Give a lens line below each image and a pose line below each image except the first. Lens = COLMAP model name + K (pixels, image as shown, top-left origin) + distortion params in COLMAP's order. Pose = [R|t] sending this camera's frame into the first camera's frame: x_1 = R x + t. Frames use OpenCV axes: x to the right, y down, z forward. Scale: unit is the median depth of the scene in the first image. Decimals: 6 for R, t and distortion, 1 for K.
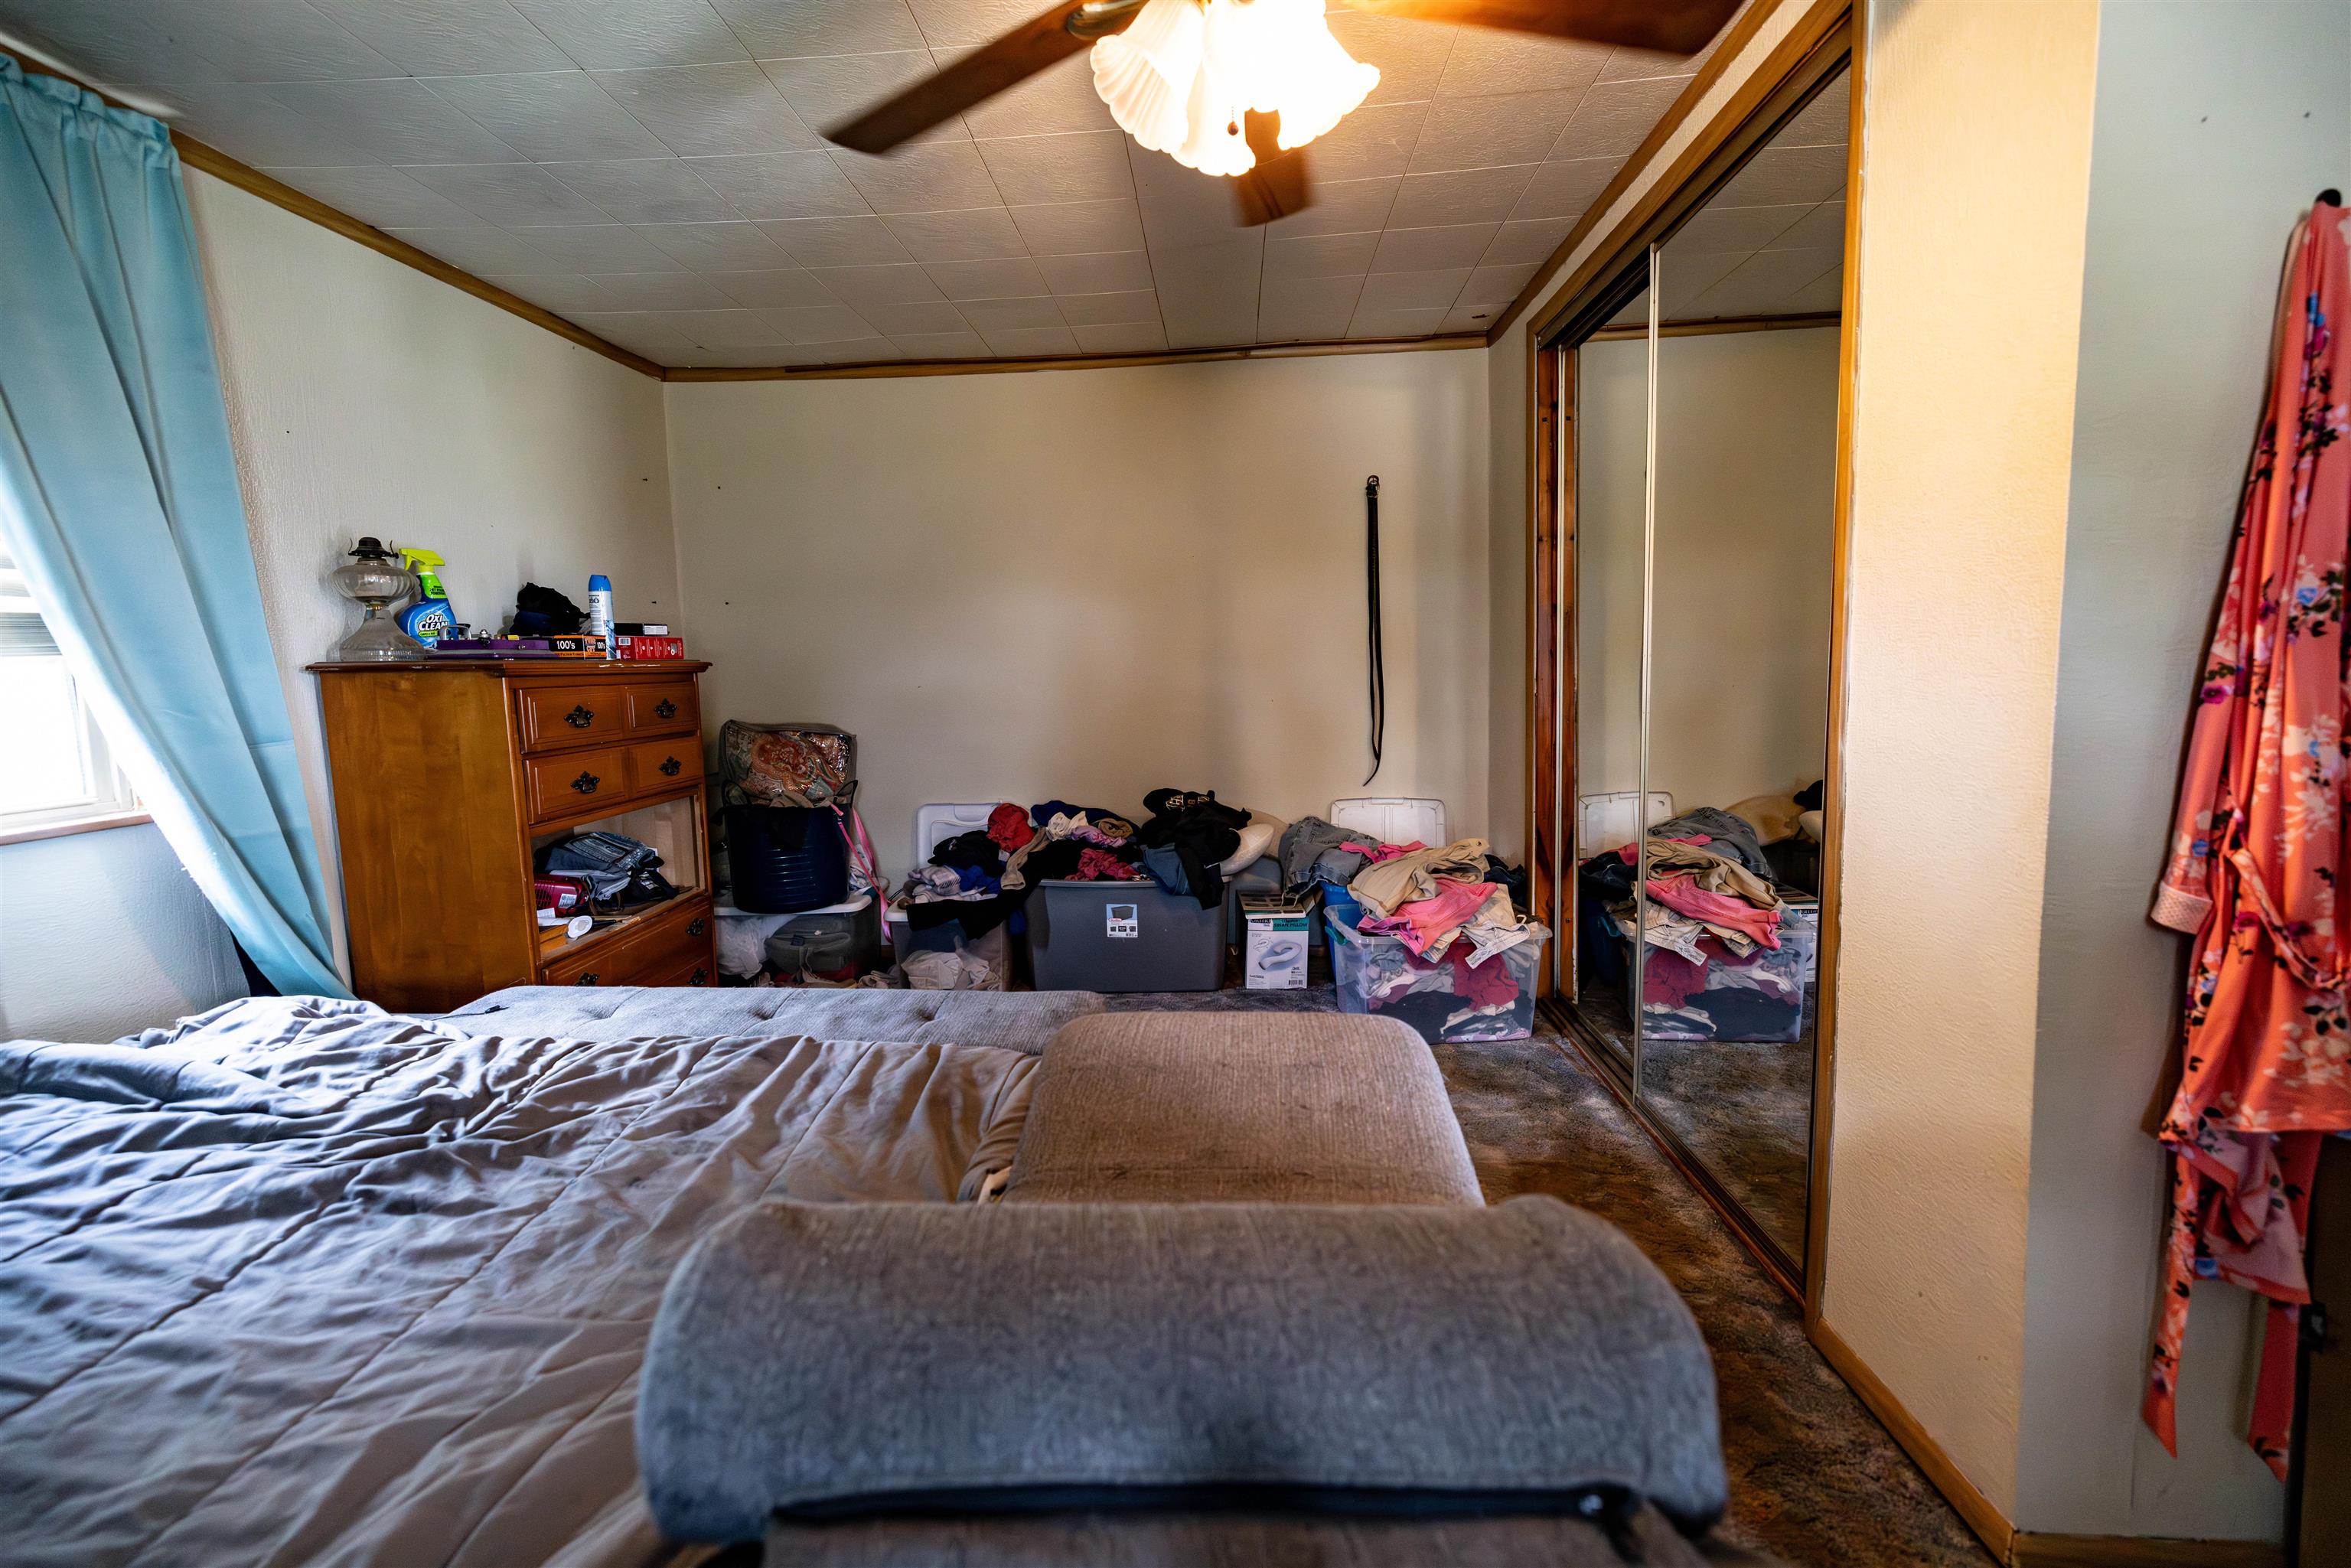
lens RADIAL K [[985.9, 0, 1177.4], [0, 985.9, 778.5], [0, 0, 1]] dist [0.000695, -0.000238]
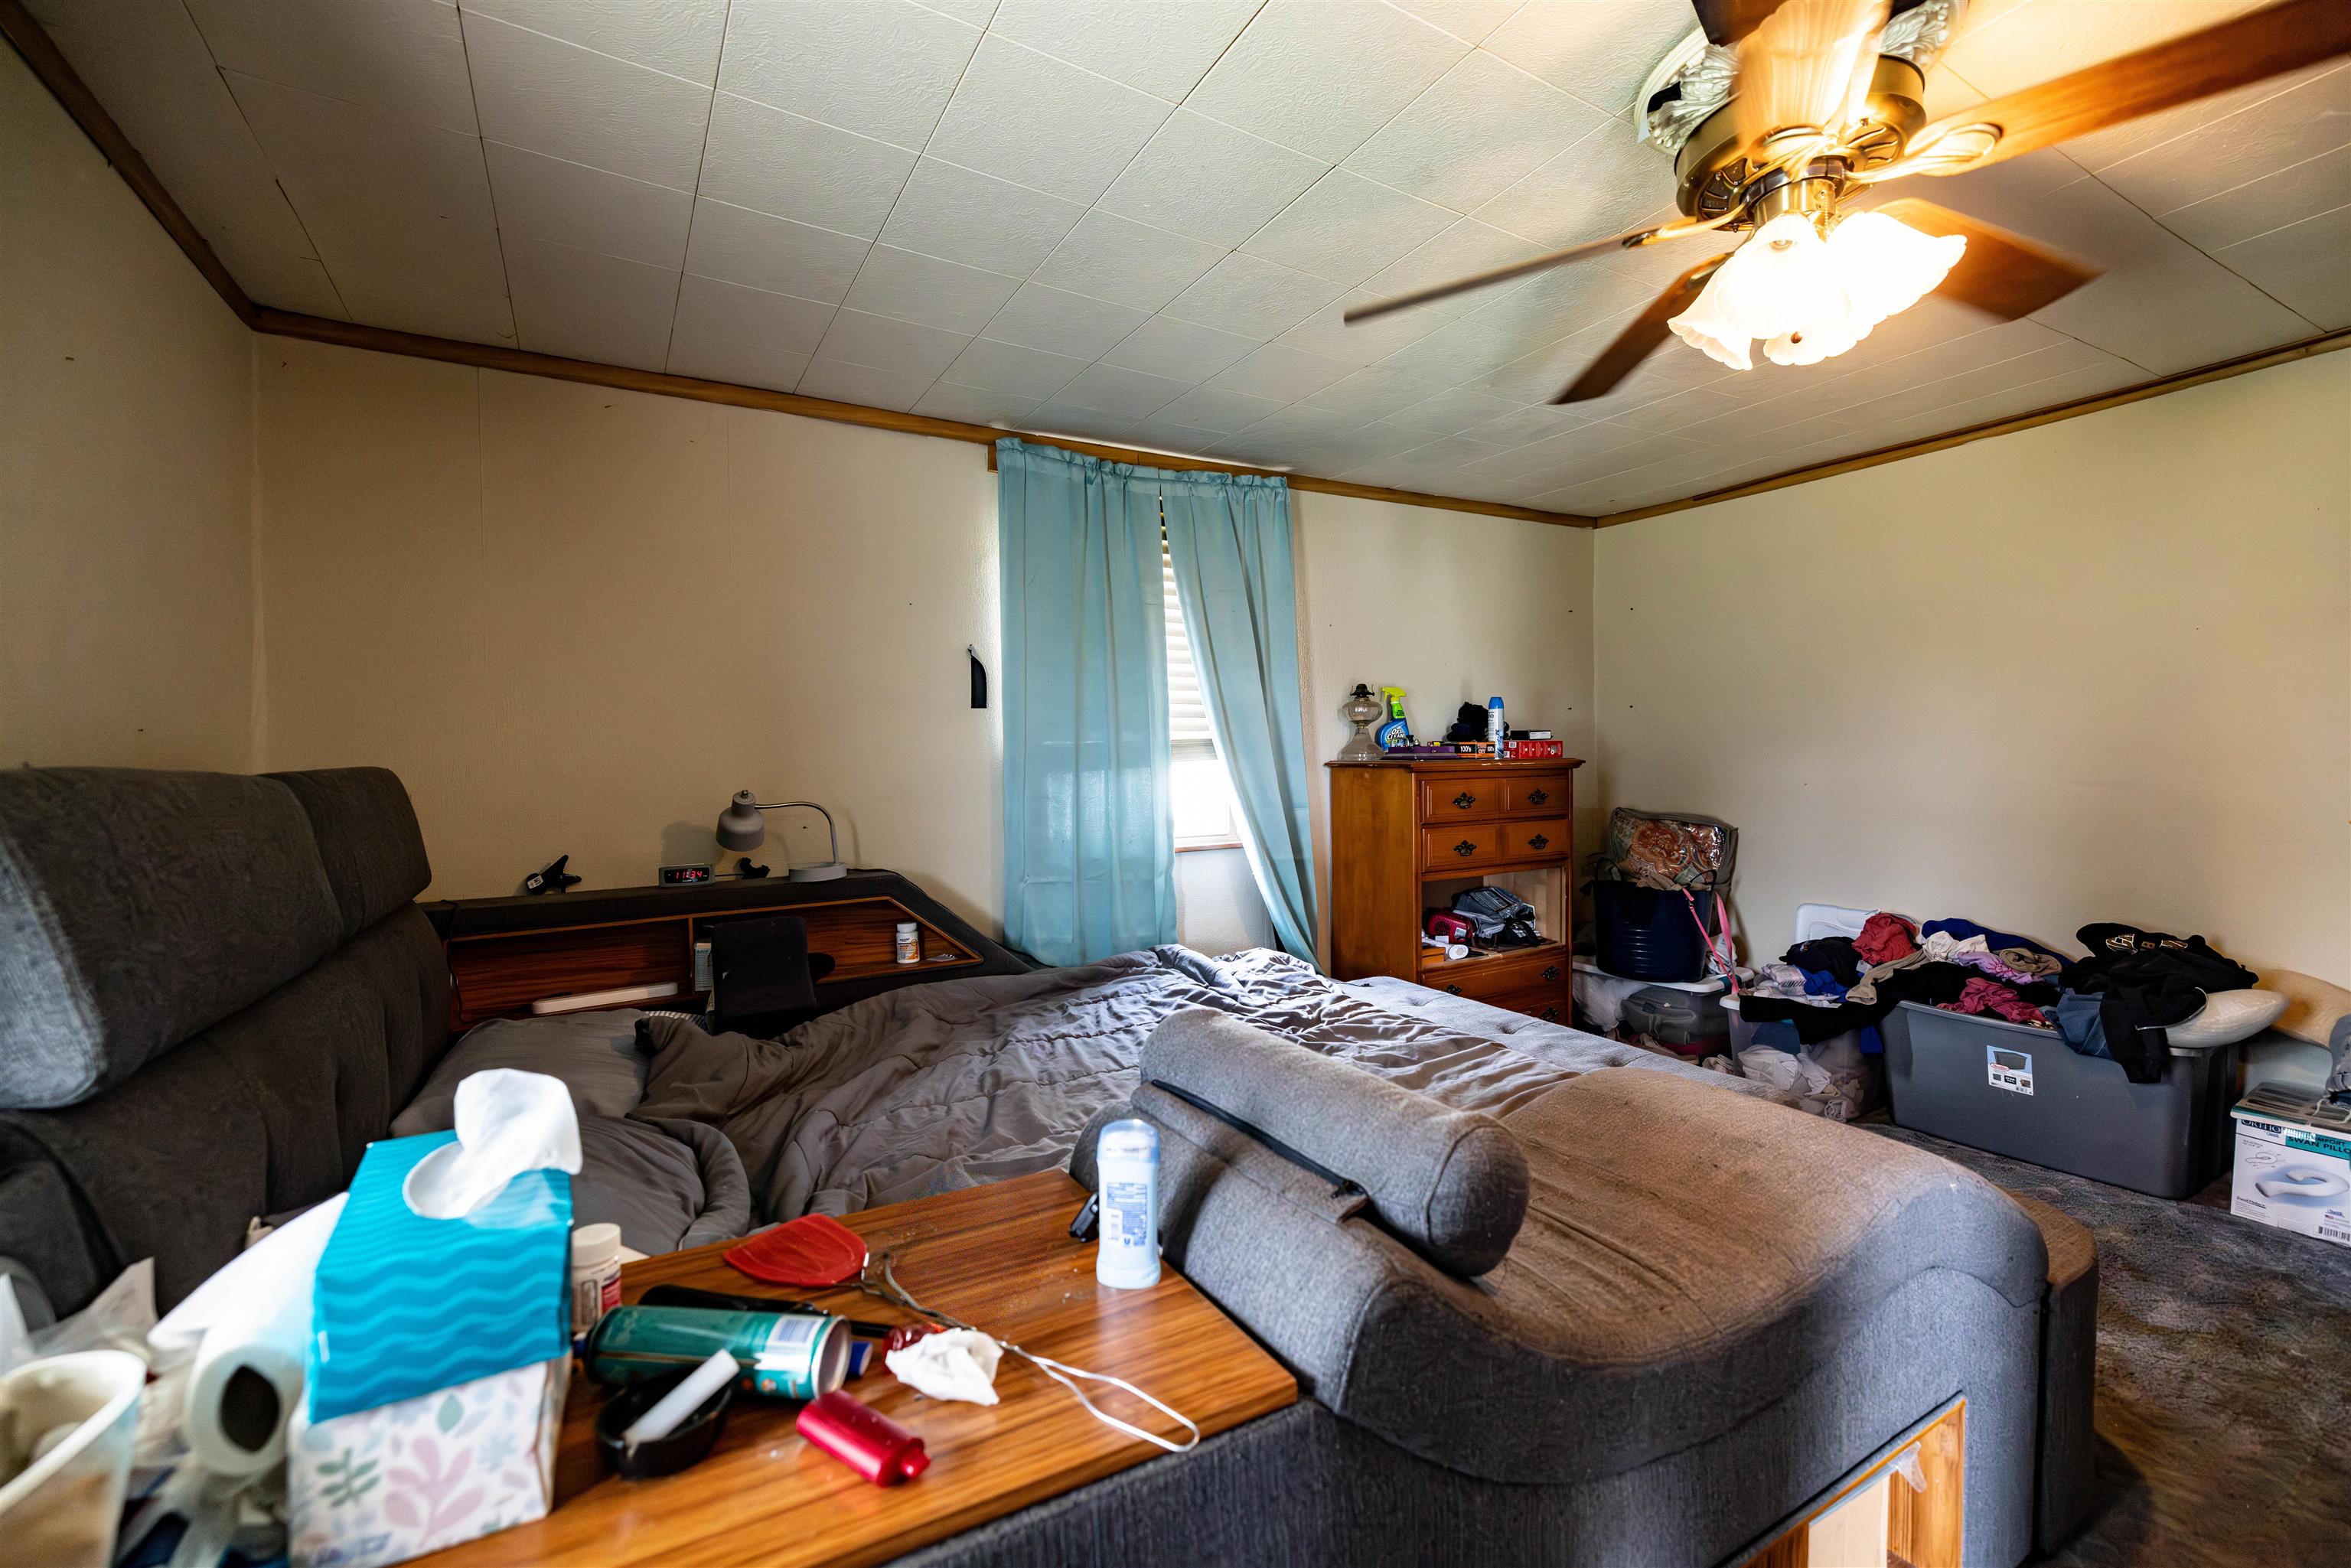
lens RADIAL K [[985.9, 0, 1168.1], [0, 985.9, 776.5], [0, 0, 1]] dist [0.000695, -0.000238]
pose [[0.538882, 0.028482, -0.841900, 0.328207], [-0.096086, 0.994984, -0.027842, -0.016416], [0.836884, 0.095898, 0.538915, -0.104373]]
